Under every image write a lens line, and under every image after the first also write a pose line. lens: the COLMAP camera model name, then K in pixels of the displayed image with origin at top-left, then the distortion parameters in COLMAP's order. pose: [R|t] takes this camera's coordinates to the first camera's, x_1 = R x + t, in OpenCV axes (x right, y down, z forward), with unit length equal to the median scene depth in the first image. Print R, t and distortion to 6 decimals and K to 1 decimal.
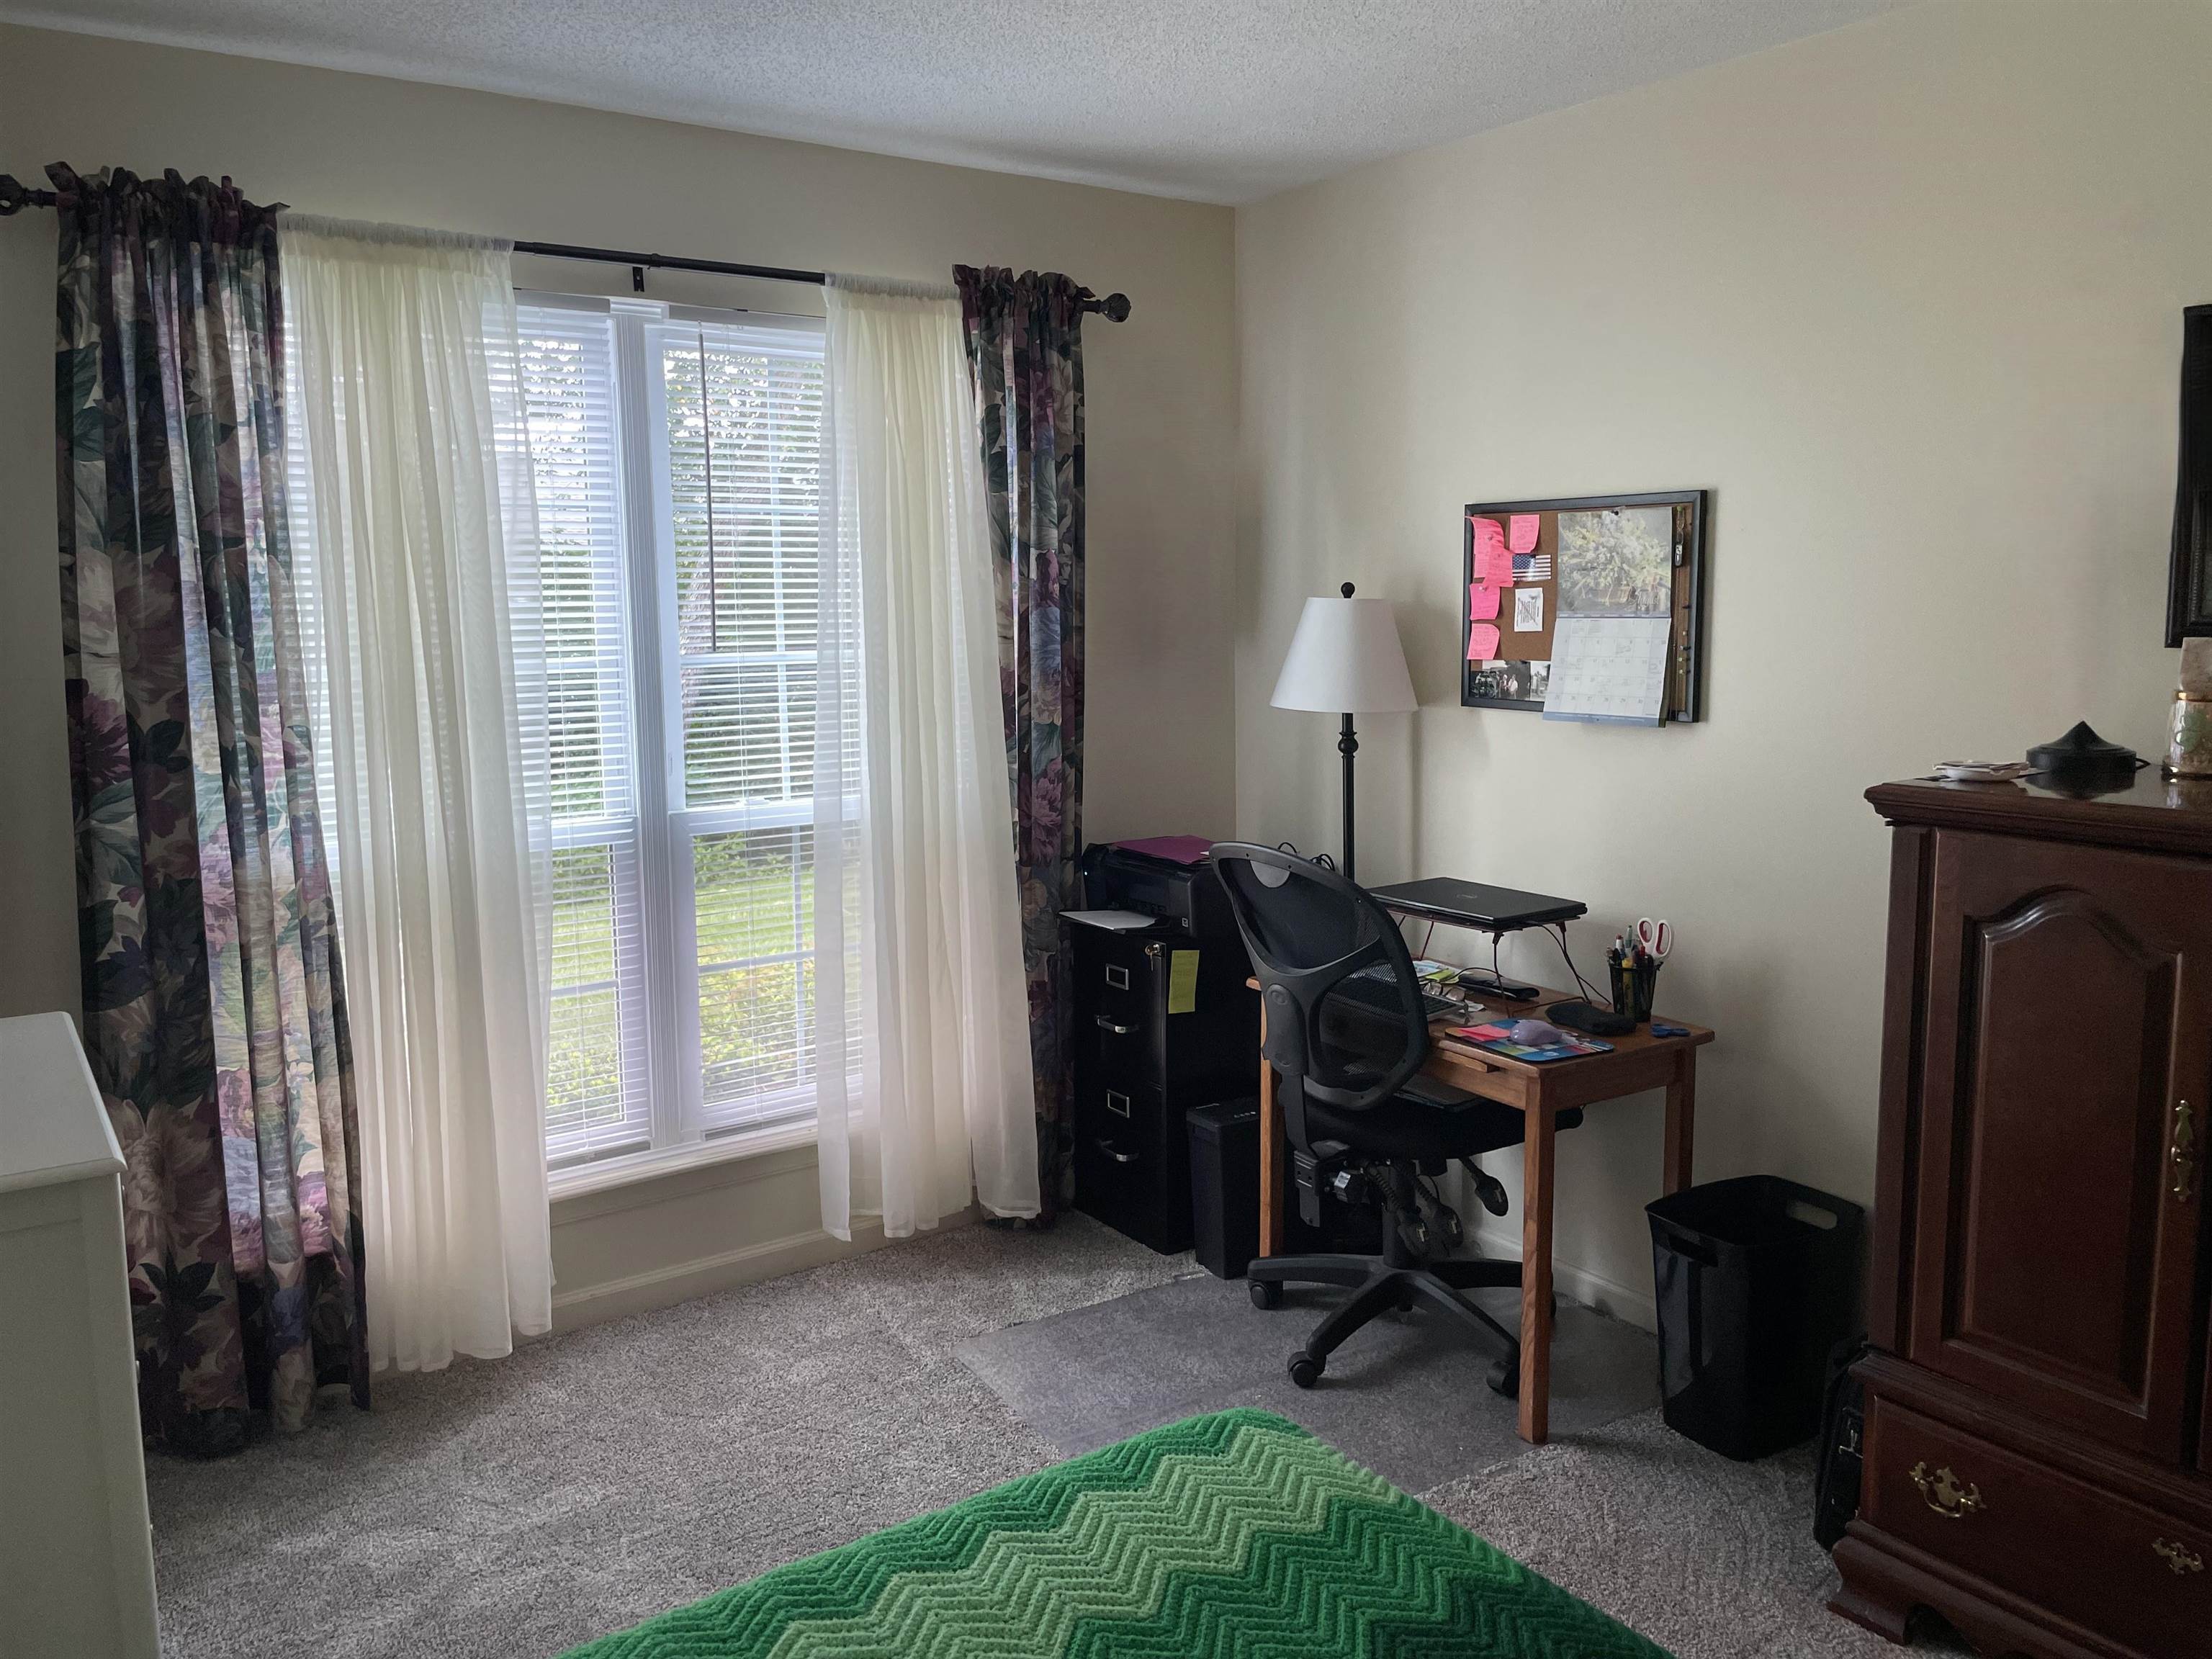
lens RADIAL K [[1674.4, 0, 1120.2], [0, 1674.4, 817.3], [0, 0, 1]] dist [-0.014270, -0.044927]
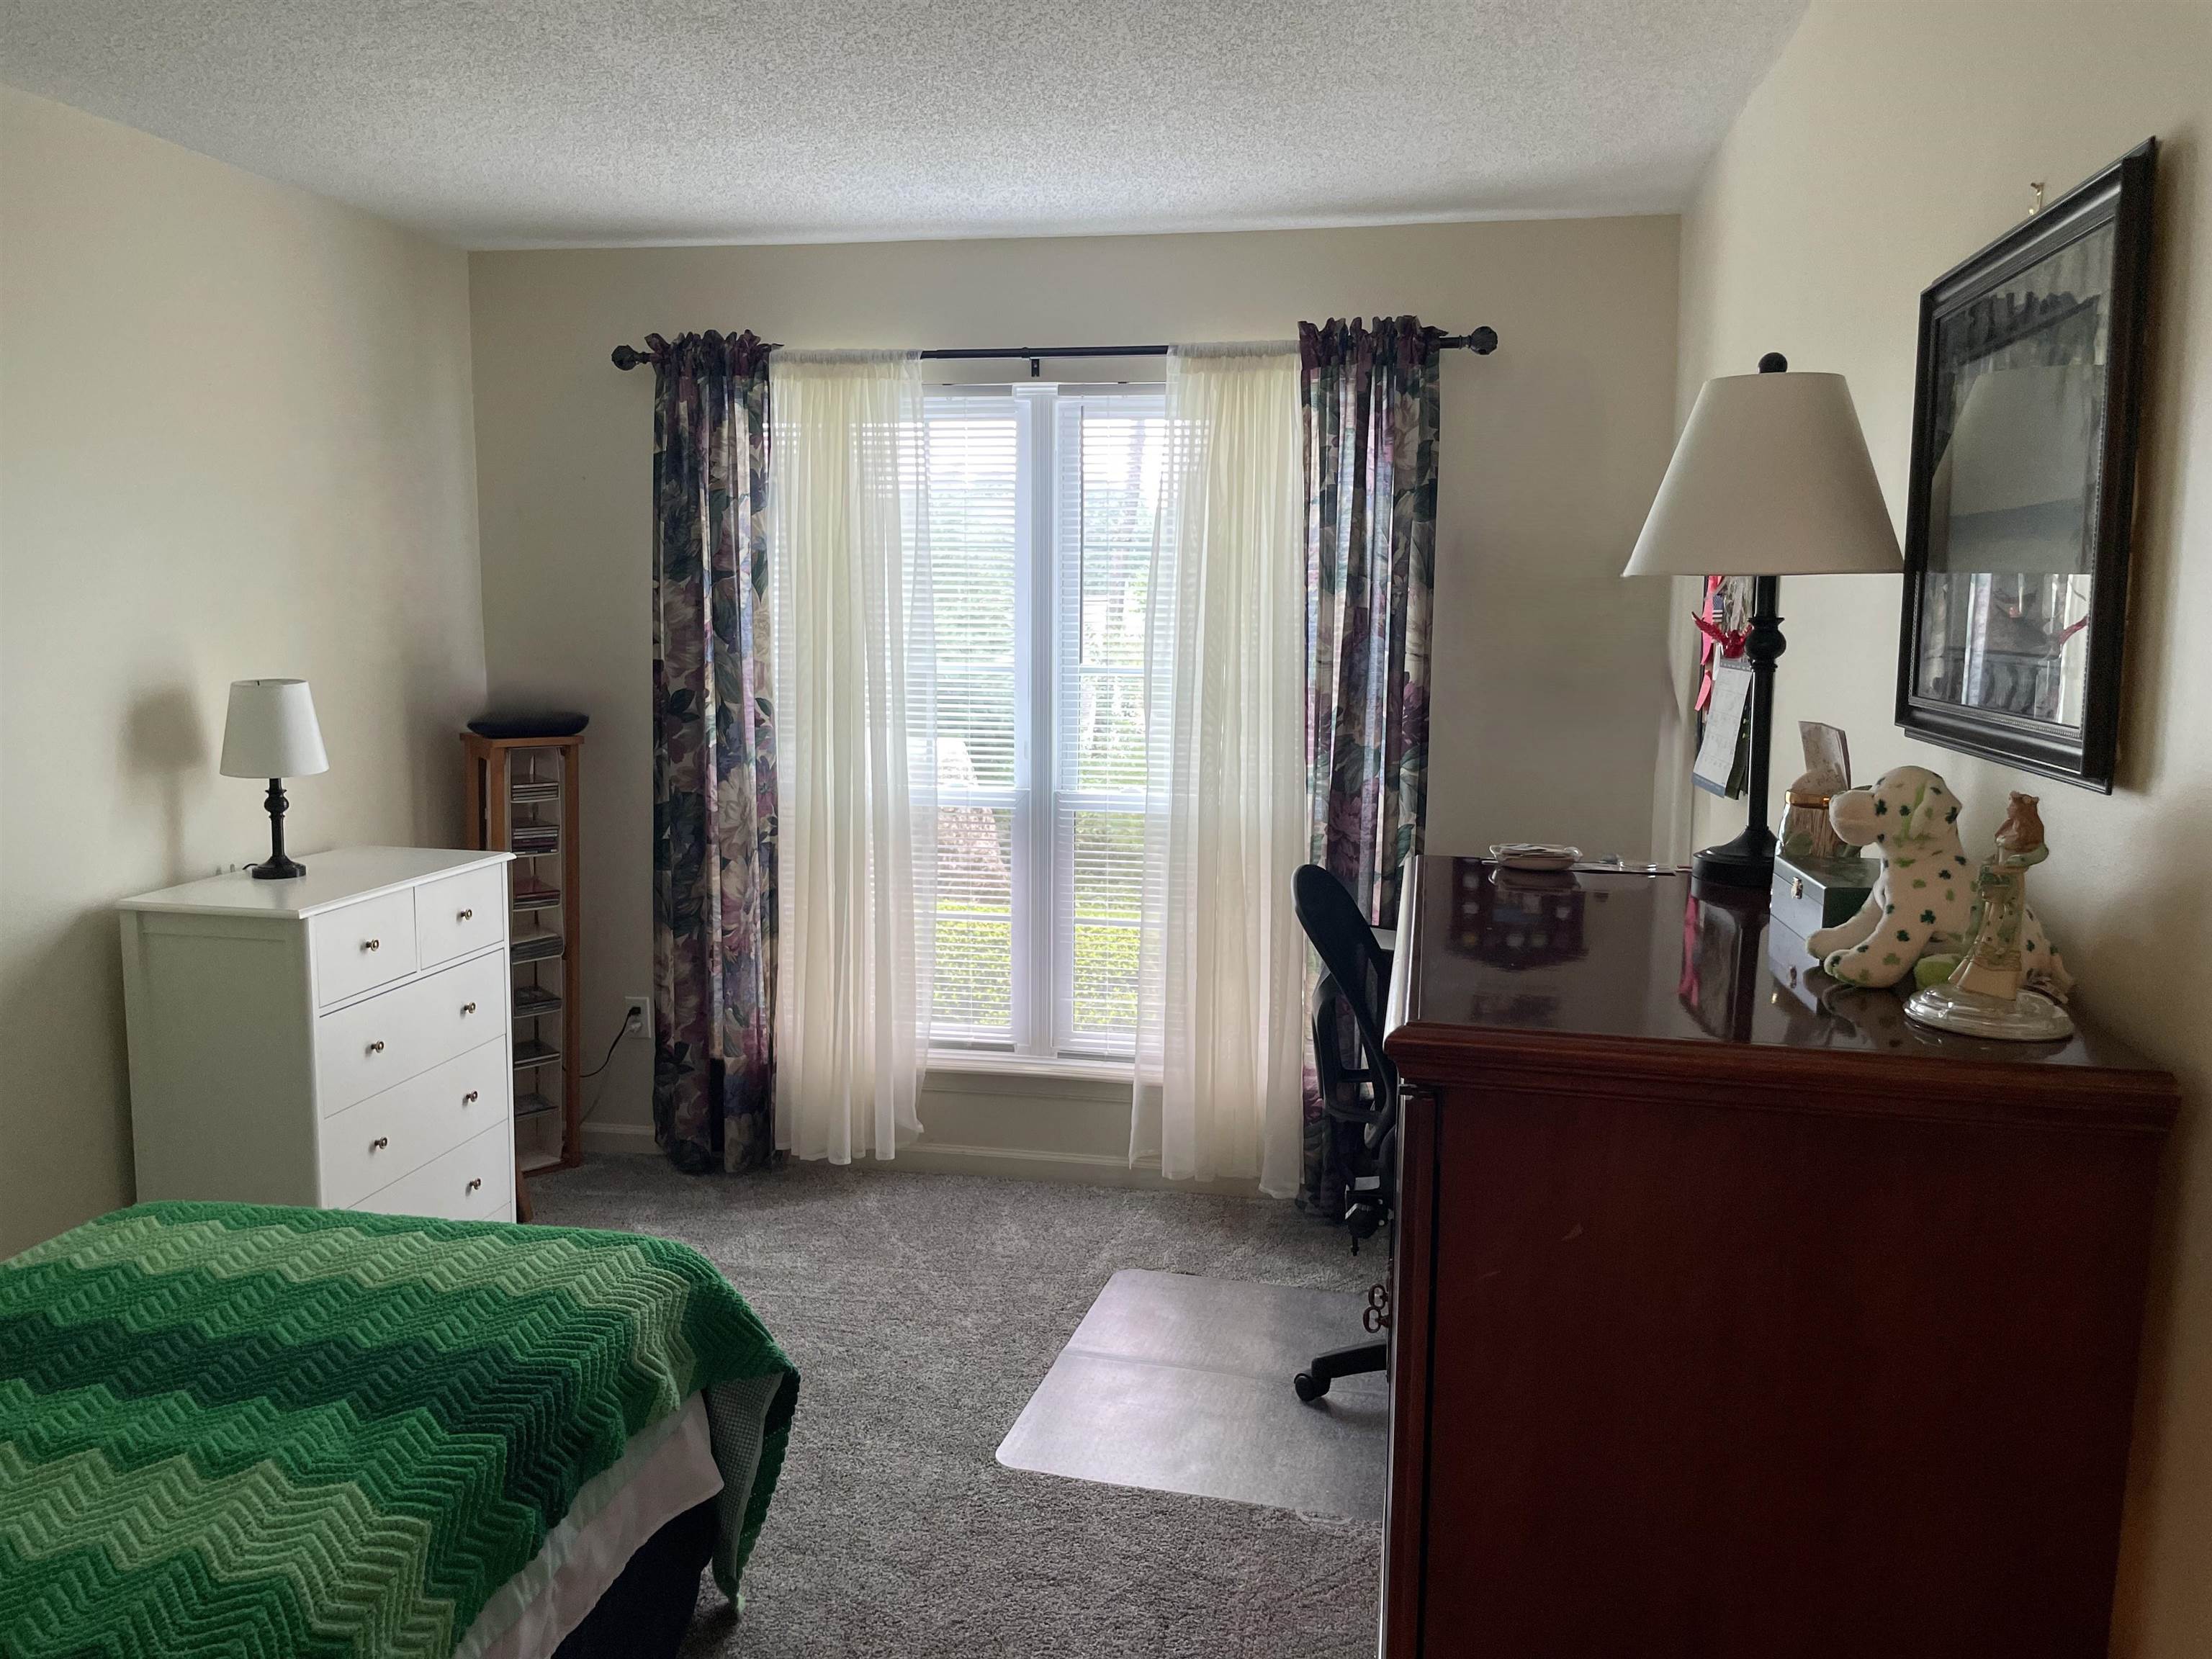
lens RADIAL K [[1674.4, 0, 1104.9], [0, 1674.4, 839.3], [0, 0, 1]] dist [-0.014270, -0.044927]
pose [[0.673568, 0.115491, -0.730047, 0.714213], [-0.117356, 0.991898, 0.048638, -0.033998], [0.729749, 0.052915, 0.681664, 0.189861]]
